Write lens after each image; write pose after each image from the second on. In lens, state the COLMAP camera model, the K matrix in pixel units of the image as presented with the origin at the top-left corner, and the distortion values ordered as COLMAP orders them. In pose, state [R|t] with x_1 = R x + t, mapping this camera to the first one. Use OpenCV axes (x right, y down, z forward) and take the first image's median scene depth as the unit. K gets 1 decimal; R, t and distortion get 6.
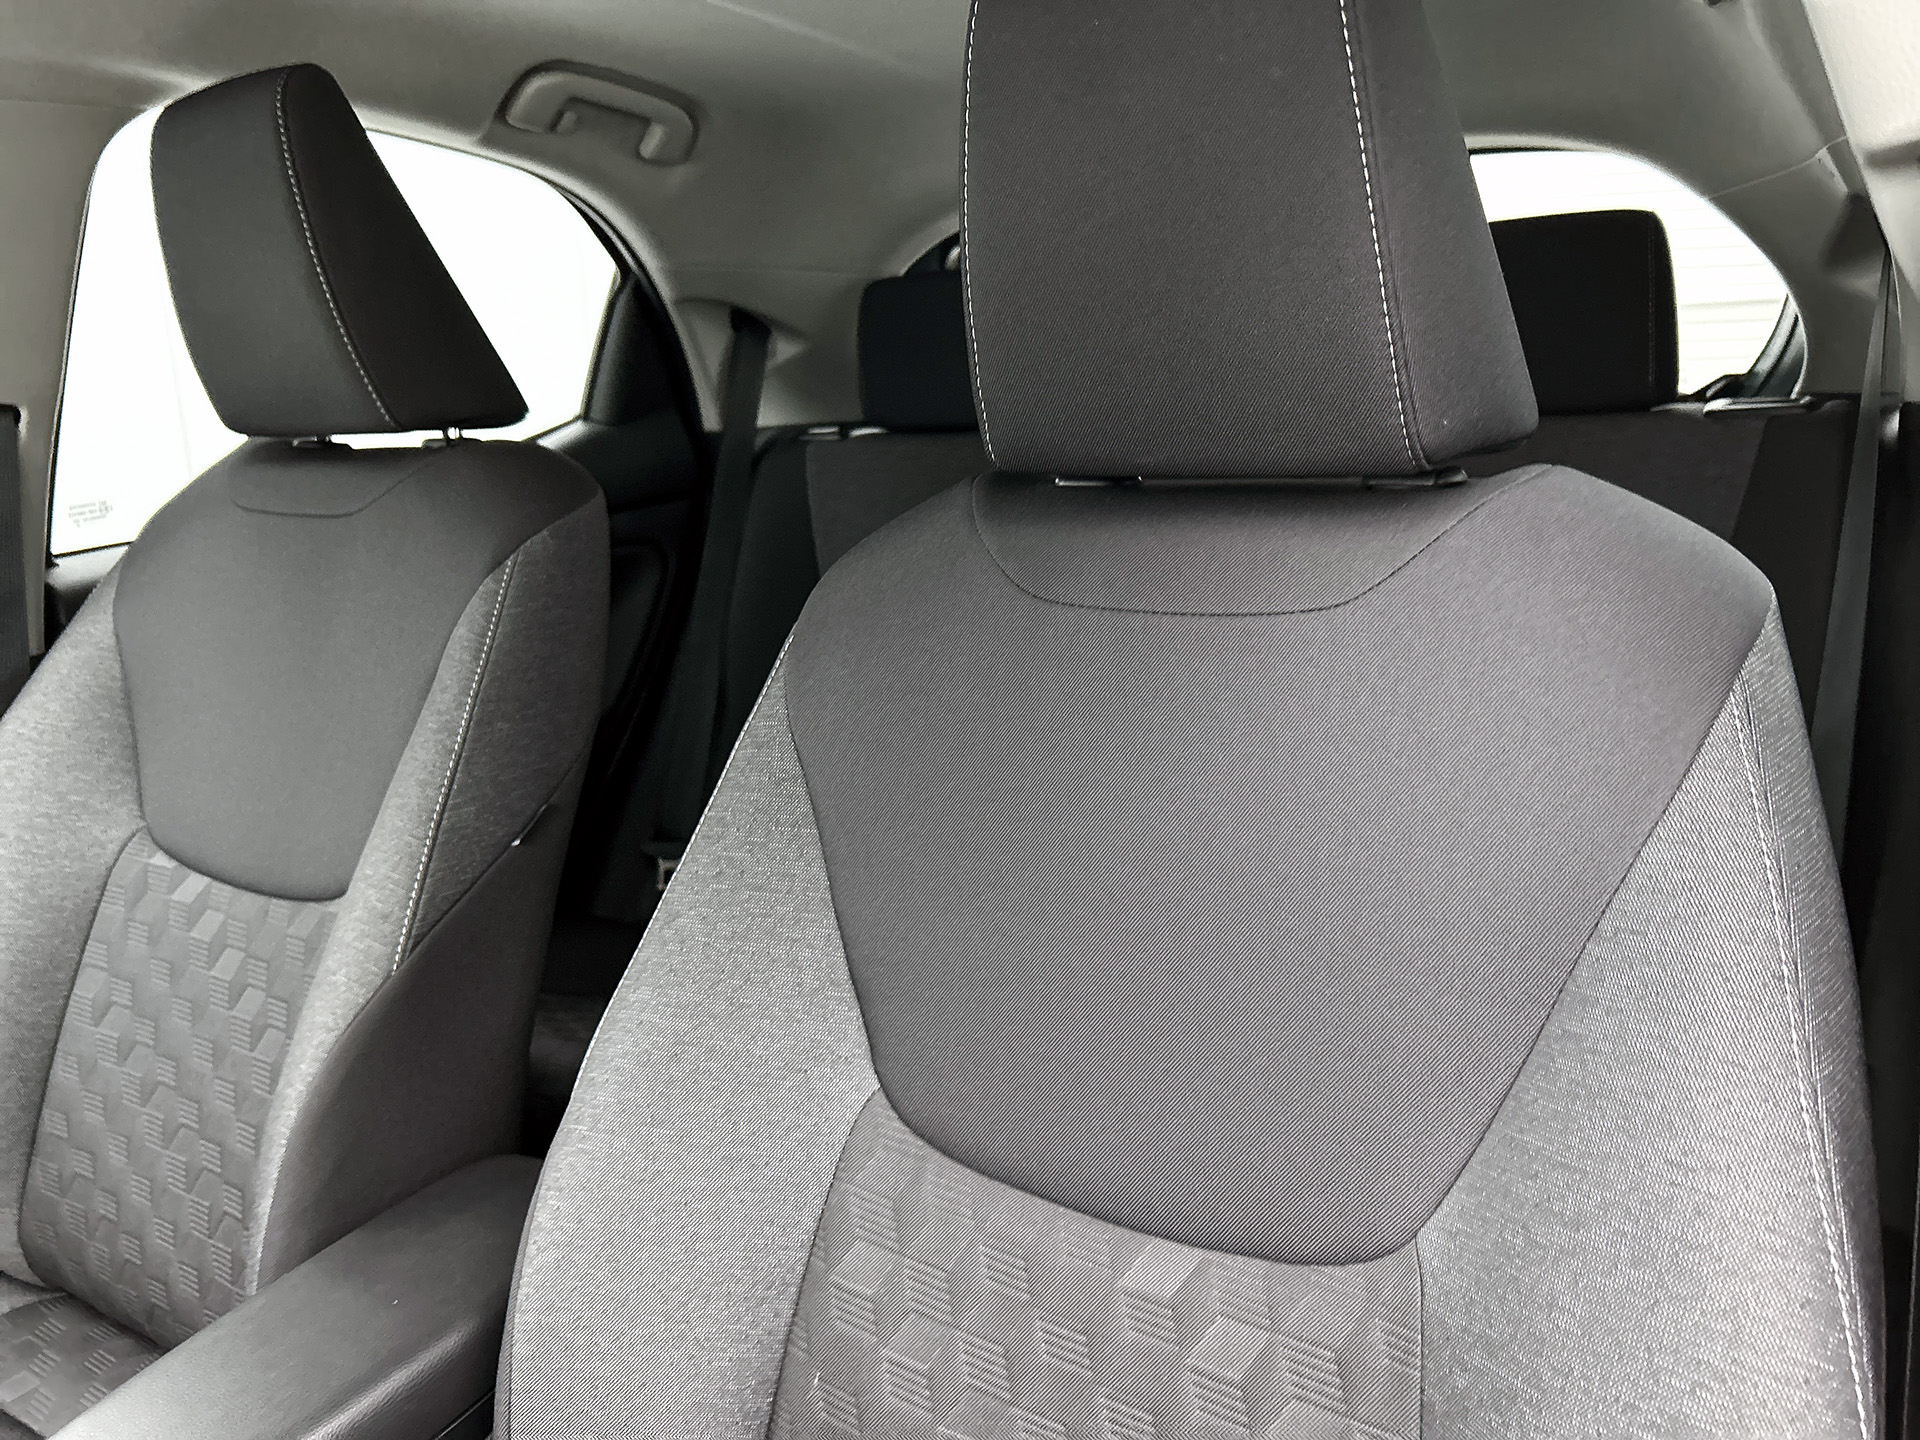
lens RADIAL K [[1484.5, 0, 958.6], [0, 1484.5, 705.2], [0, 0, 1]] dist [0.053435, -0.069368]
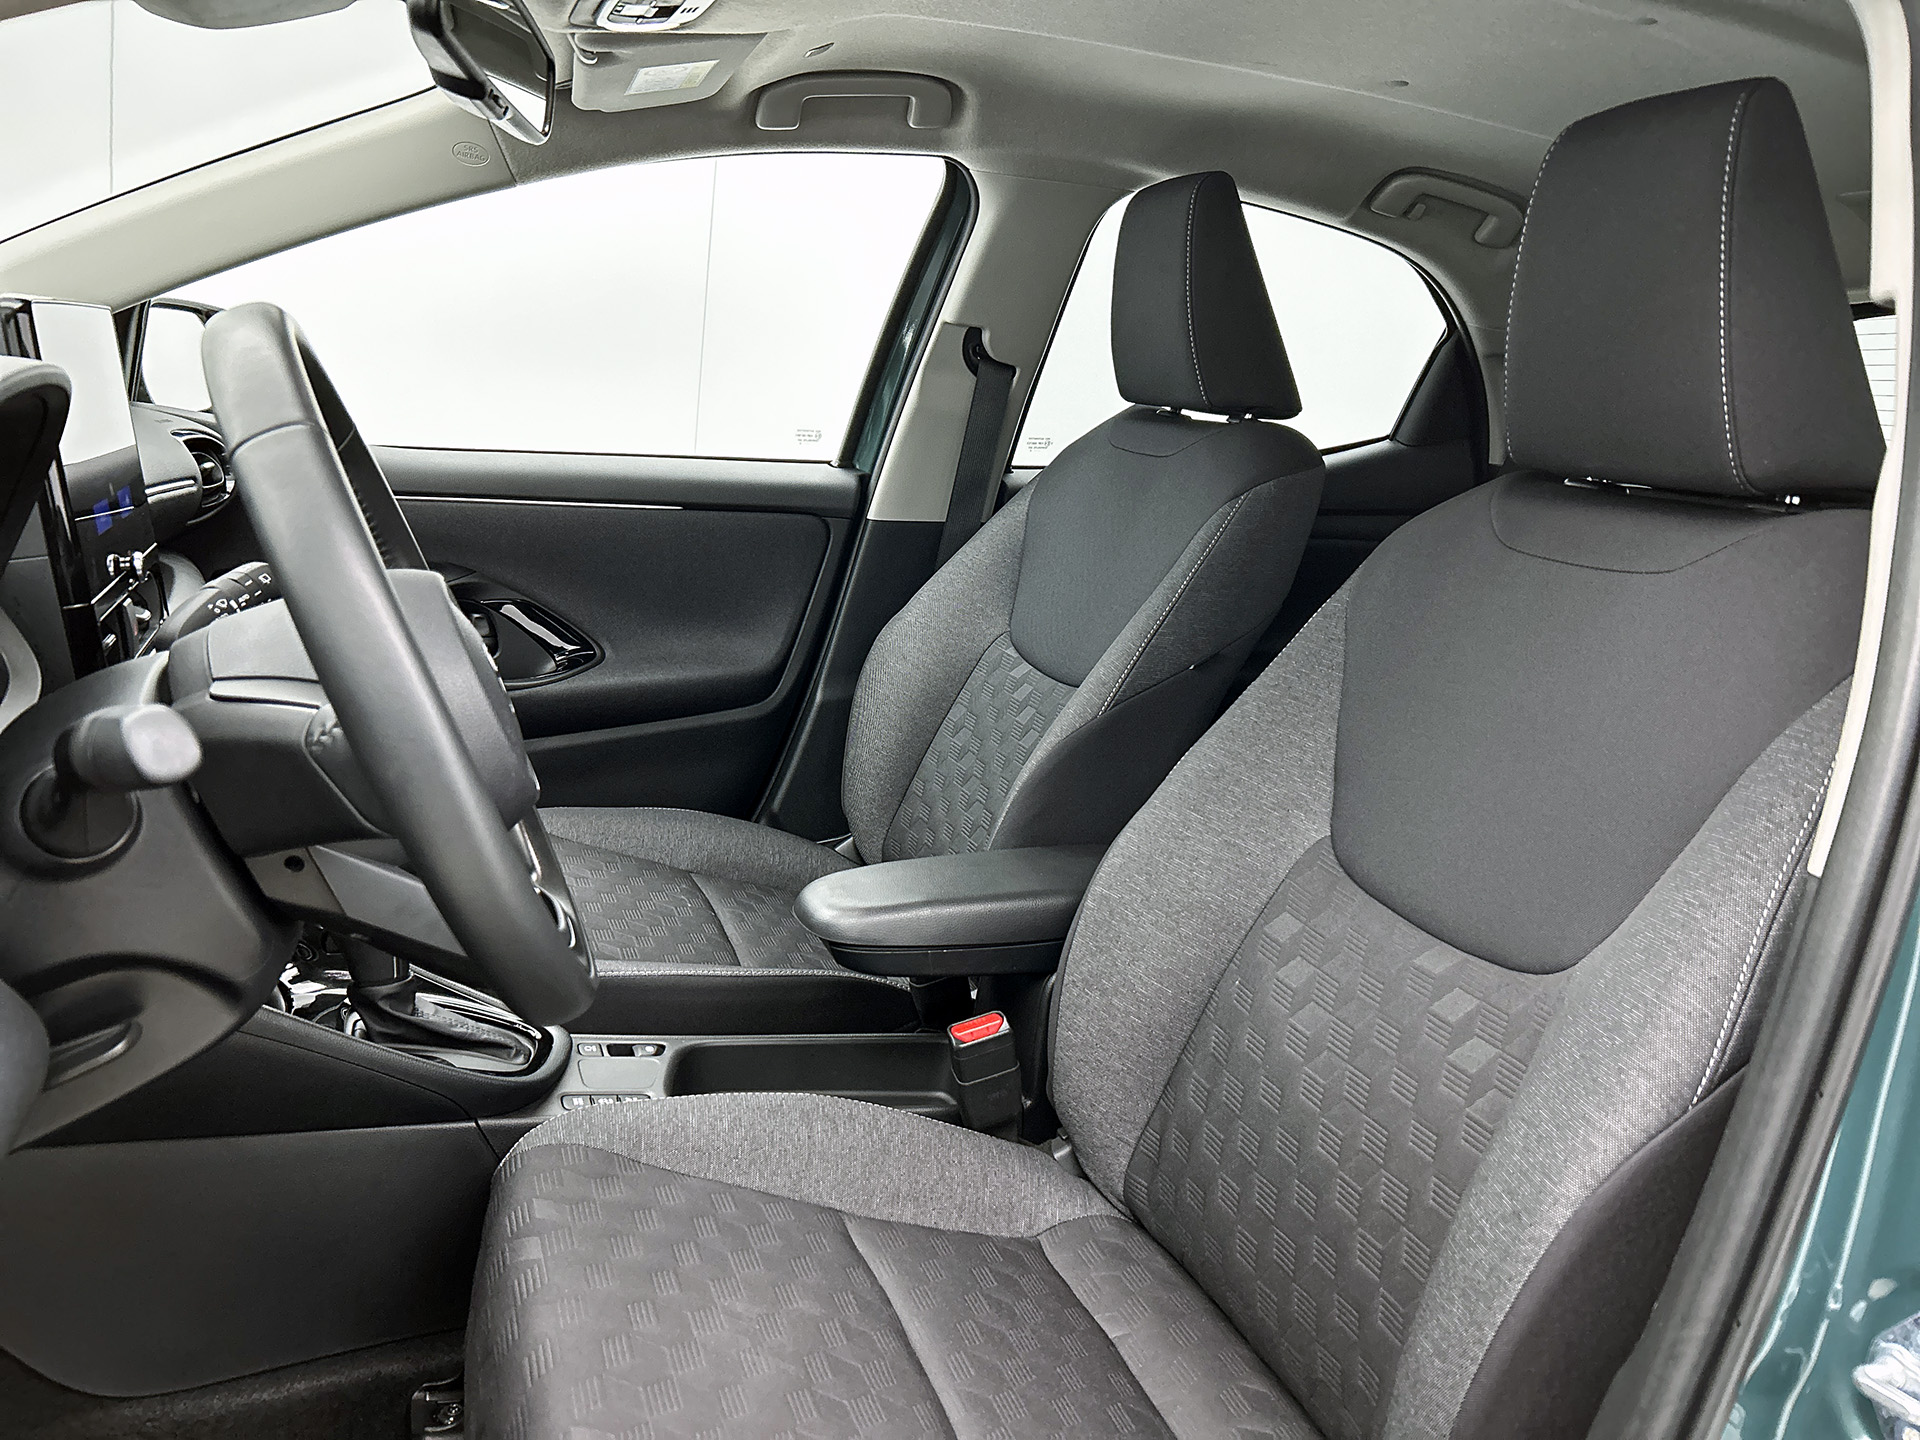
lens RADIAL K [[1484.5, 0, 959.8], [0, 1484.5, 727.3], [0, 0, 1]] dist [0.053435, -0.069368]
pose [[0.806584, 0.251380, -0.535004, 0.305864], [-0.263443, 0.963086, 0.055348, 0.110826], [0.529168, 0.096301, 0.843034, -0.378554]]
